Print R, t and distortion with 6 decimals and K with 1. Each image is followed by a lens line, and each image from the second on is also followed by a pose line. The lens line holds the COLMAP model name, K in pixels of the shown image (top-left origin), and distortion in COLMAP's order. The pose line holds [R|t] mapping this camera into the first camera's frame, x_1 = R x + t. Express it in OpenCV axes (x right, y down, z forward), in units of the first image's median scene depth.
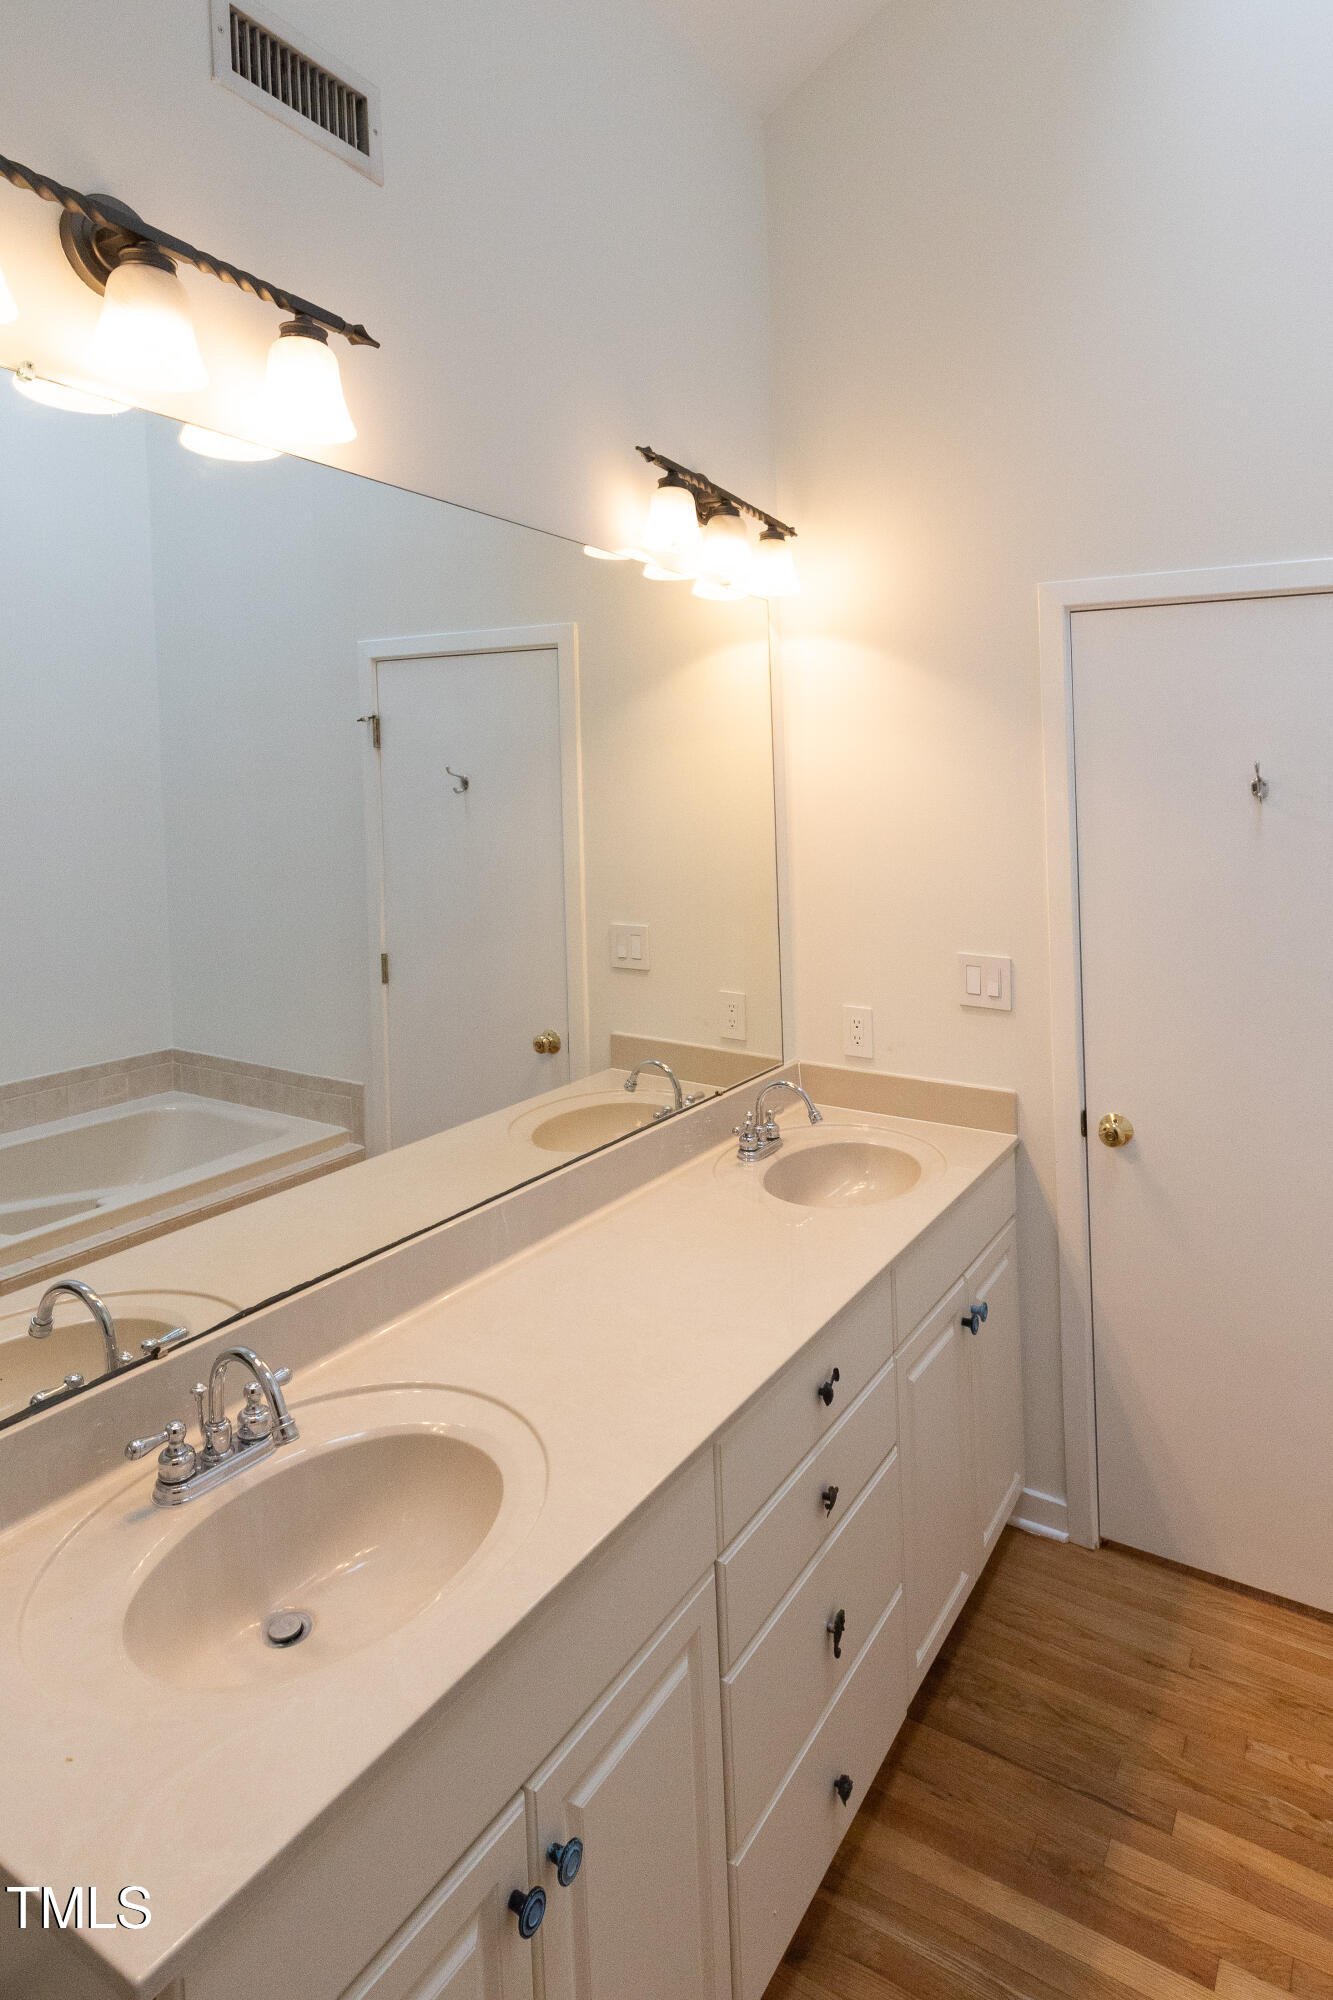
lens RADIAL K [[1130.9, 0, 666.4], [0, 1130.9, 968.4], [0, 0, 1]] dist [-0.002188, -0.001941]
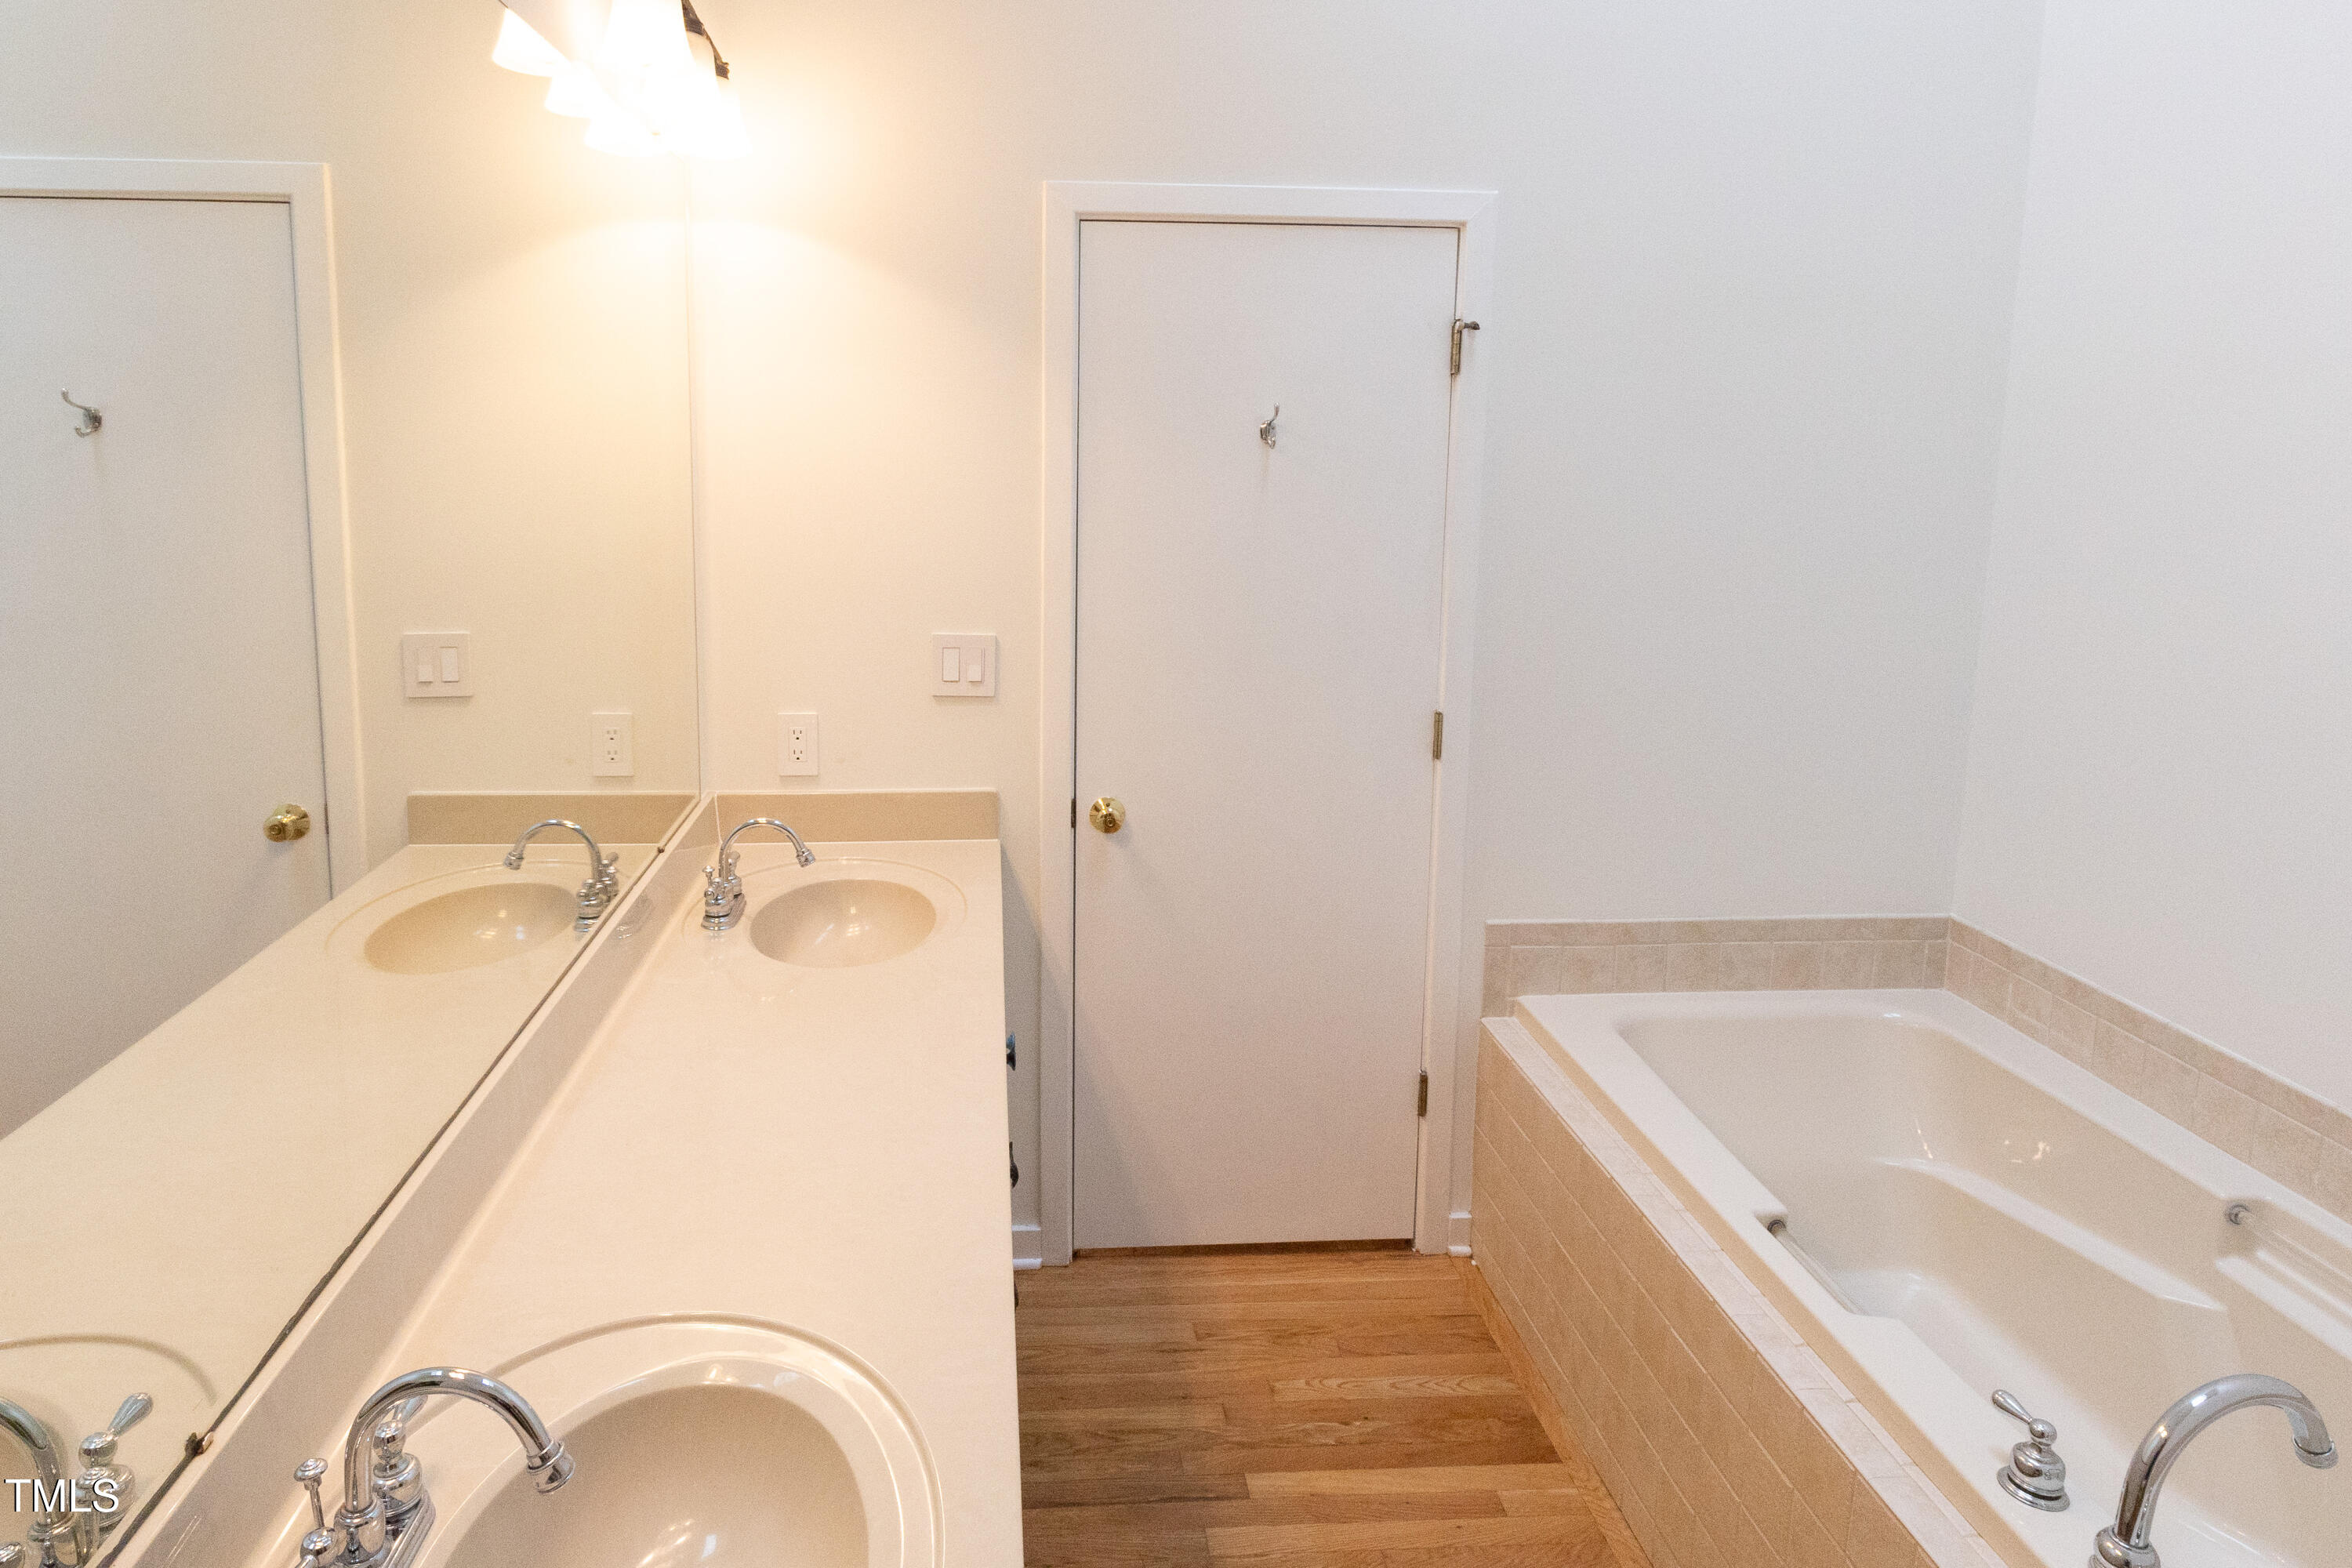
lens RADIAL K [[1353.8, 0, 1176.0], [0, 1353.8, 784.0], [0, 0, 1]] dist [0.001406, -0.000653]
pose [[0.810693, -0.144210, 0.567434, -0.170911], [0.088601, 0.988247, 0.124573, -0.012258], [-0.578729, -0.050715, 0.813941, 0.079764]]
